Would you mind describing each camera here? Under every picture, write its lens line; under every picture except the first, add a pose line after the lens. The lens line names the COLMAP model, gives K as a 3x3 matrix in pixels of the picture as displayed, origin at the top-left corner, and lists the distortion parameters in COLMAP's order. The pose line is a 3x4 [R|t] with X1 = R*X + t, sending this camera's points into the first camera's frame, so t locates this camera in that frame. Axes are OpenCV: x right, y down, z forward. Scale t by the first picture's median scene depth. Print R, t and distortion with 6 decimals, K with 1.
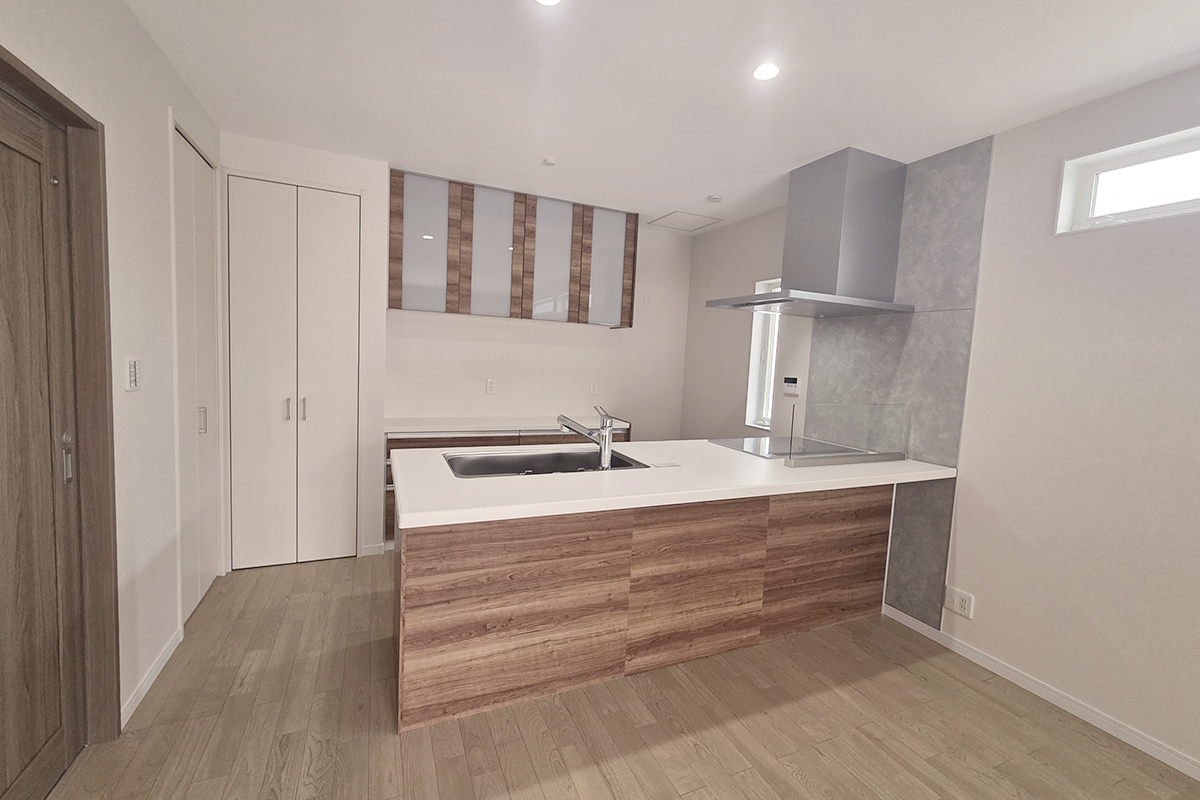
lens RADIAL K [[489.8, 0, 595.7], [0, 489.8, 392.2], [0, 0, 1]] dist [0.002491, -0.000344]
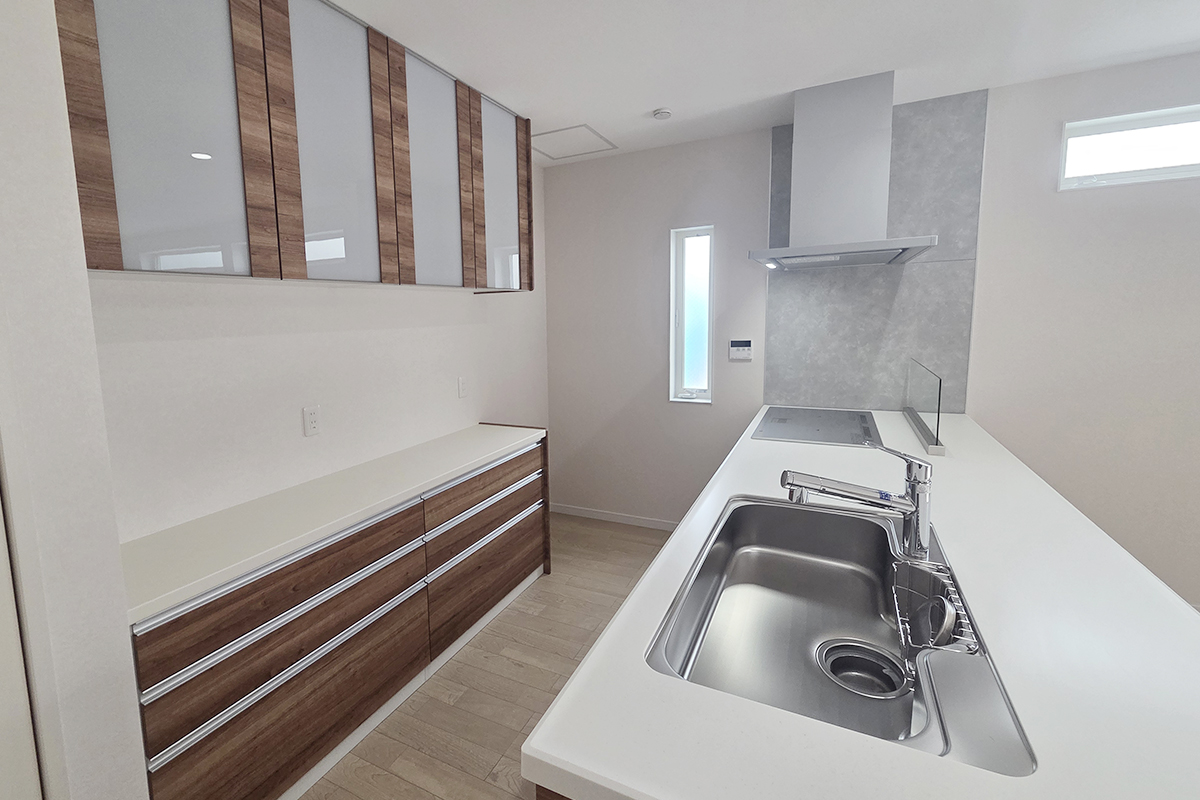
lens RADIAL K [[489.8, 0, 588.2], [0, 489.8, 359.0], [0, 0, 1]] dist [0.002491, -0.000344]
pose [[0.757734, -0.134532, 0.638546, -0.463651], [0.118261, 0.990626, 0.068375, -0.111984], [-0.641758, 0.023705, 0.766540, 0.639742]]
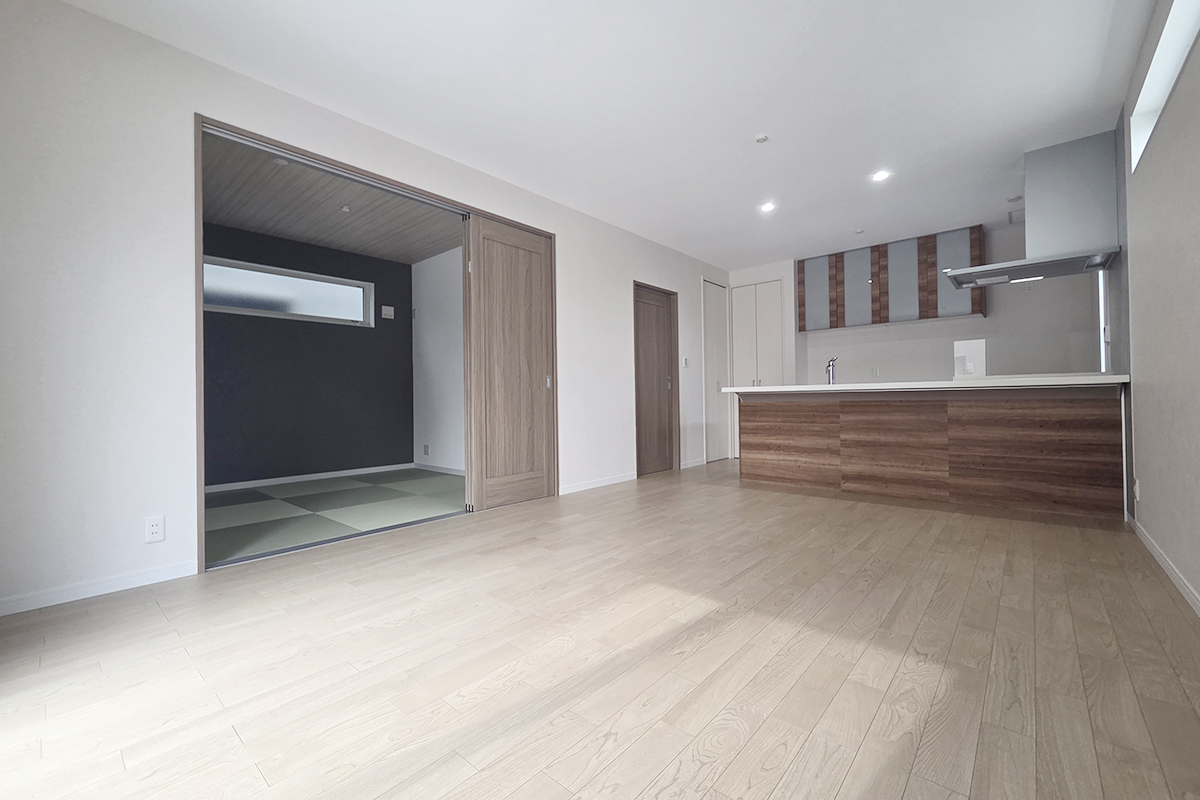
lens RADIAL K [[489.8, 0, 567.2], [0, 489.8, 402.4], [0, 0, 1]] dist [0.002491, -0.000344]
pose [[0.366140, -0.047437, -0.929350, 1.231053], [-0.044223, 0.996684, -0.068297, 0.334177], [0.929508, 0.066104, 0.362829, -0.624422]]
